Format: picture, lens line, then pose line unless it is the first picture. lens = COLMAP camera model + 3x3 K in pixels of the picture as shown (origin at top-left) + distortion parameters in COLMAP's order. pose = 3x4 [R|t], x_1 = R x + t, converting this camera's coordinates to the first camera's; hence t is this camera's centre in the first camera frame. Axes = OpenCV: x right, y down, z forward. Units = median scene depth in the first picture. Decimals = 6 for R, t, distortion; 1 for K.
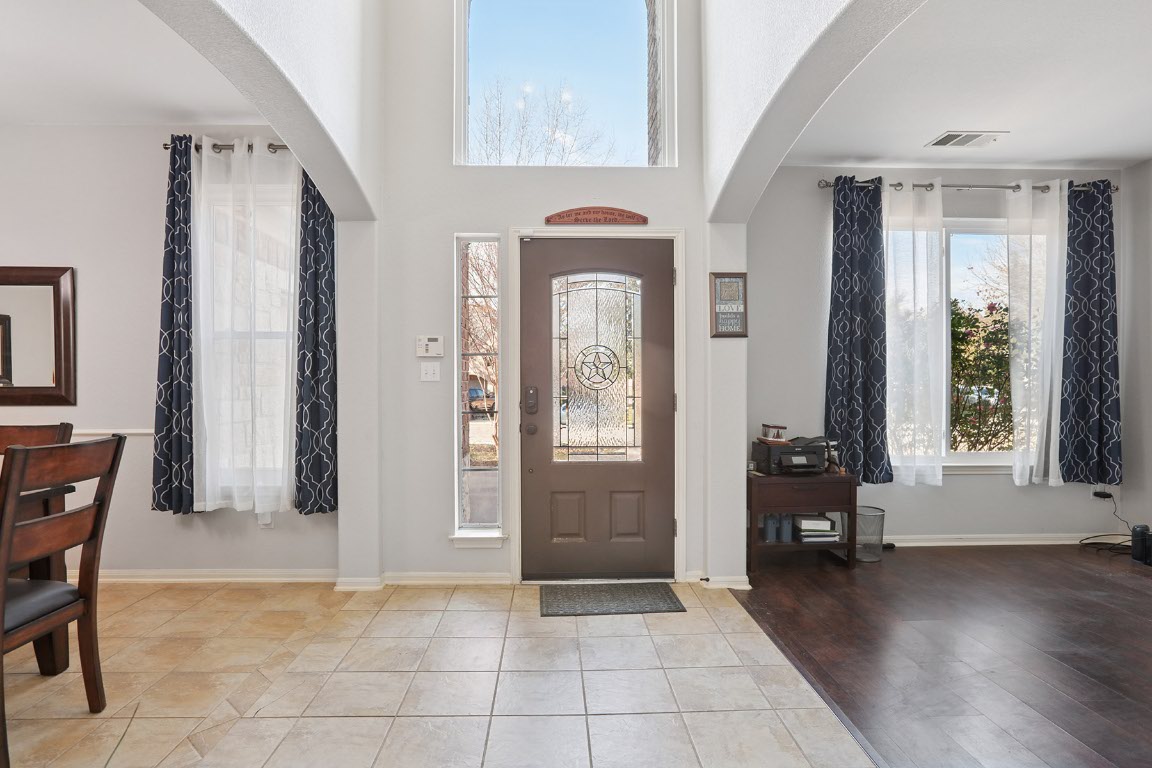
lens RADIAL K [[615.7, 0, 572.3], [0, 615.7, 387.4], [0, 0, 1]] dist [-0.029490, 0.003679]
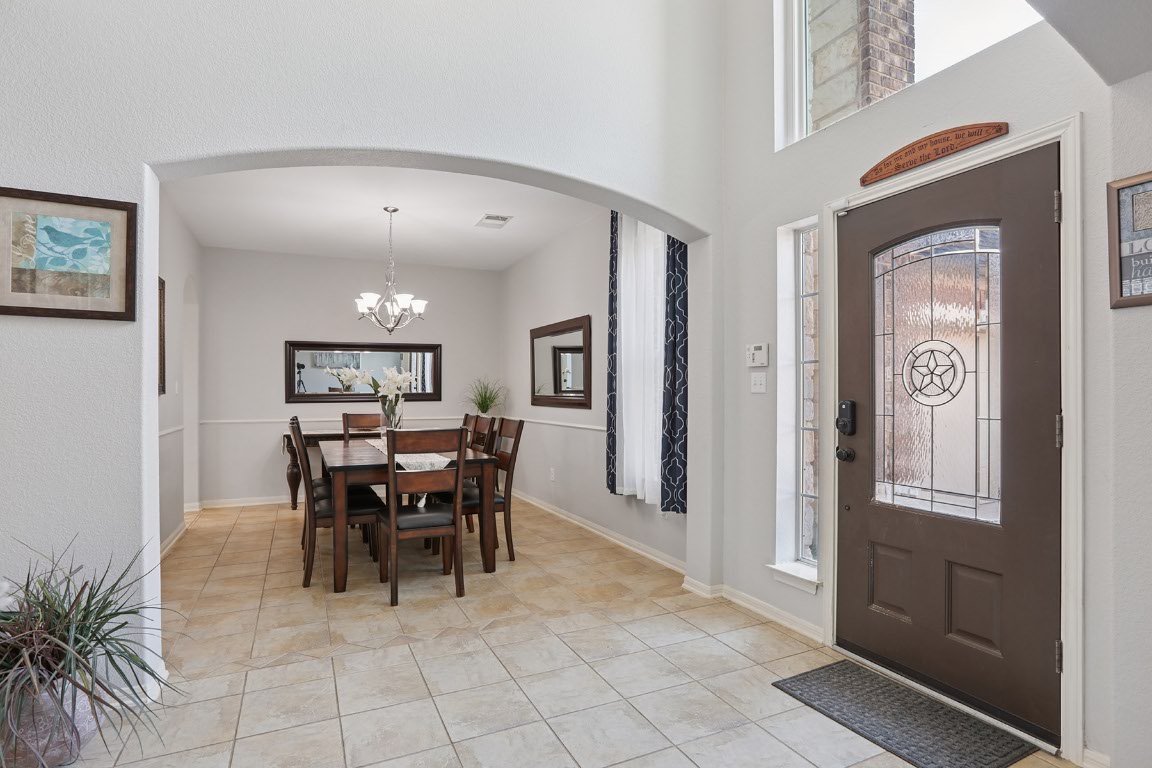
lens RADIAL K [[598.1, 0, 576.6], [0, 598.1, 383.1], [0, 0, 1]] dist [-0.020361, 0.003394]
pose [[0.399871, -0.013884, -0.916466, 0.498828], [-0.007886, 0.999796, -0.018587, -0.005847], [0.916537, 0.014660, 0.399680, 0.393473]]
